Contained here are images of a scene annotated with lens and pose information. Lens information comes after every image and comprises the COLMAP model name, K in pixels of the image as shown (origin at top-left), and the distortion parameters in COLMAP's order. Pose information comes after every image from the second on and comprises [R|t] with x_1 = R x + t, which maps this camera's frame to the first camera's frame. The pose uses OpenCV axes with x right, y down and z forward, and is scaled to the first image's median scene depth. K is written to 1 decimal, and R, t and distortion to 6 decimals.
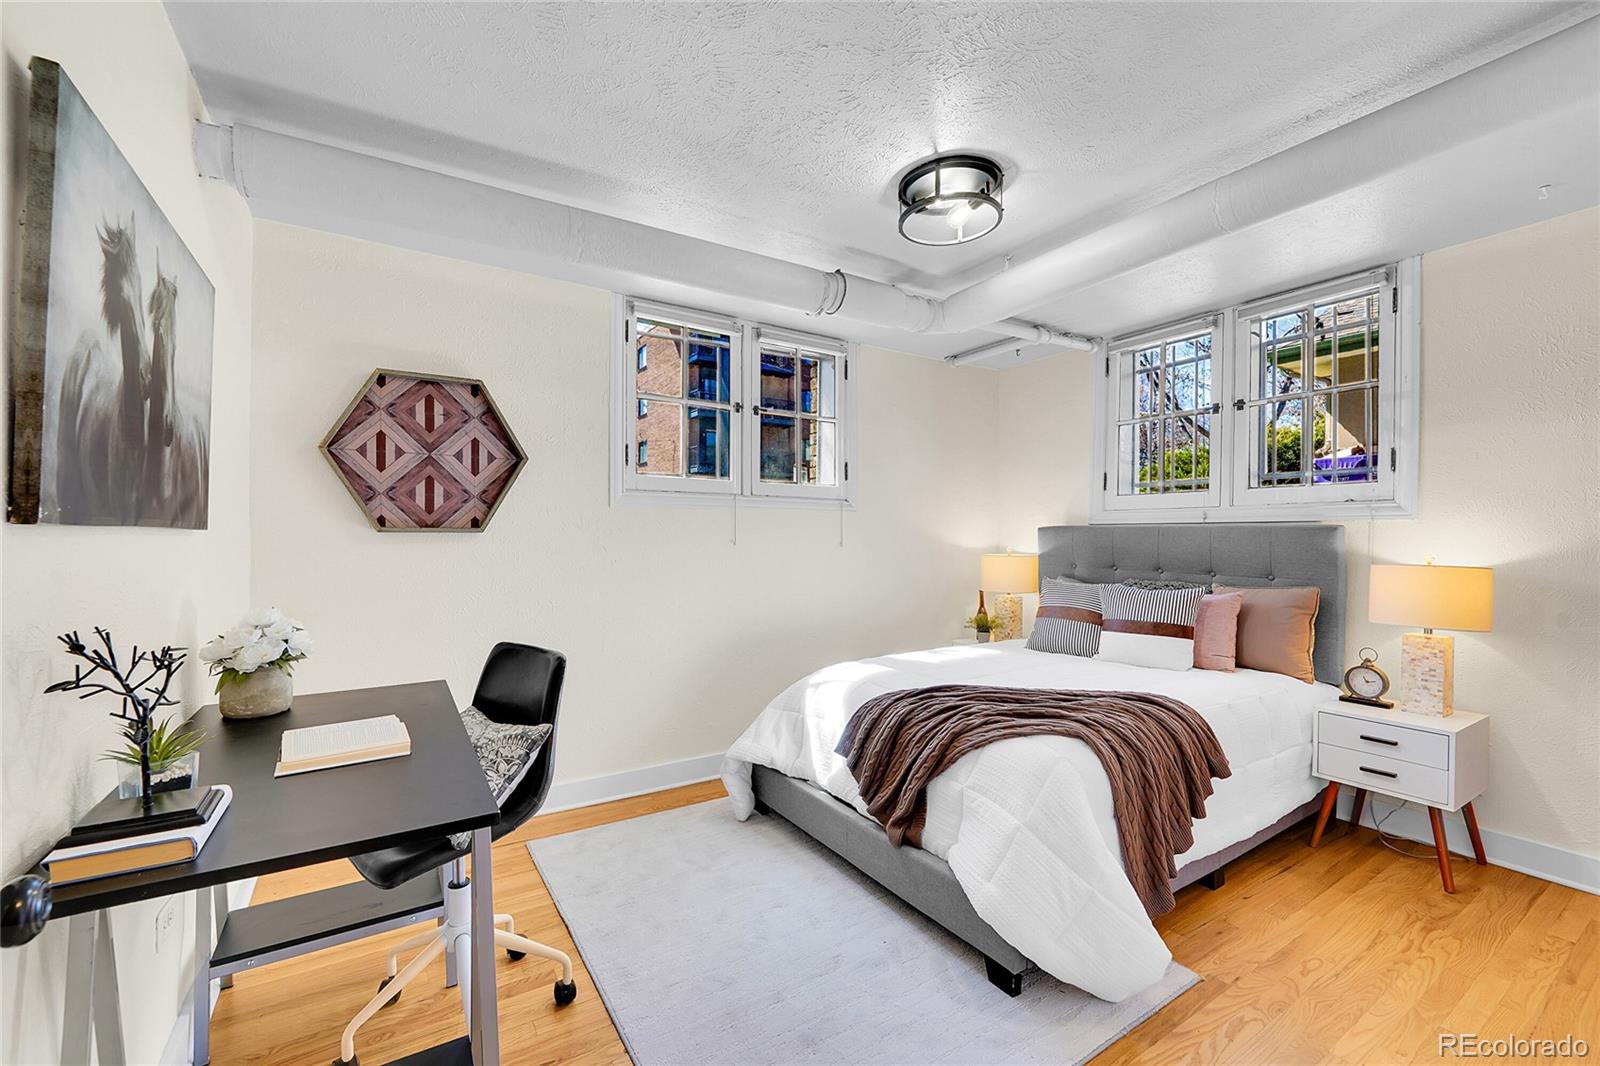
lens RADIAL K [[653.6, 0, 770.5], [0, 653.6, 543.8], [0, 0, 1]] dist [-0.010071, 0.000072]
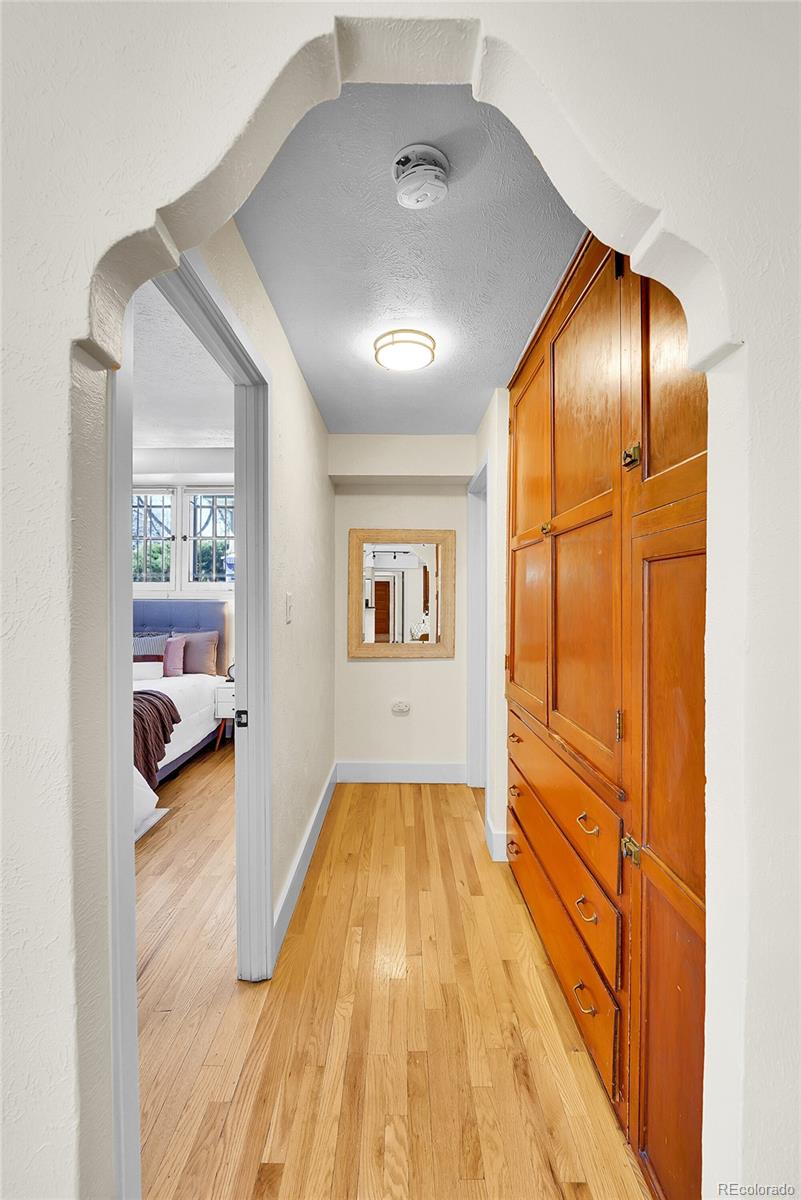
lens RADIAL K [[482.5, 0, 400.5], [0, 482.5, 600.0], [0, 0, 1]] dist [0.000014, -0.000008]
pose [[0.502982, 0.001306, 0.864296, -0.238840], [0.005331, 0.999975, -0.004614, -0.025539], [-0.864280, 0.006928, 0.502963, -0.336939]]
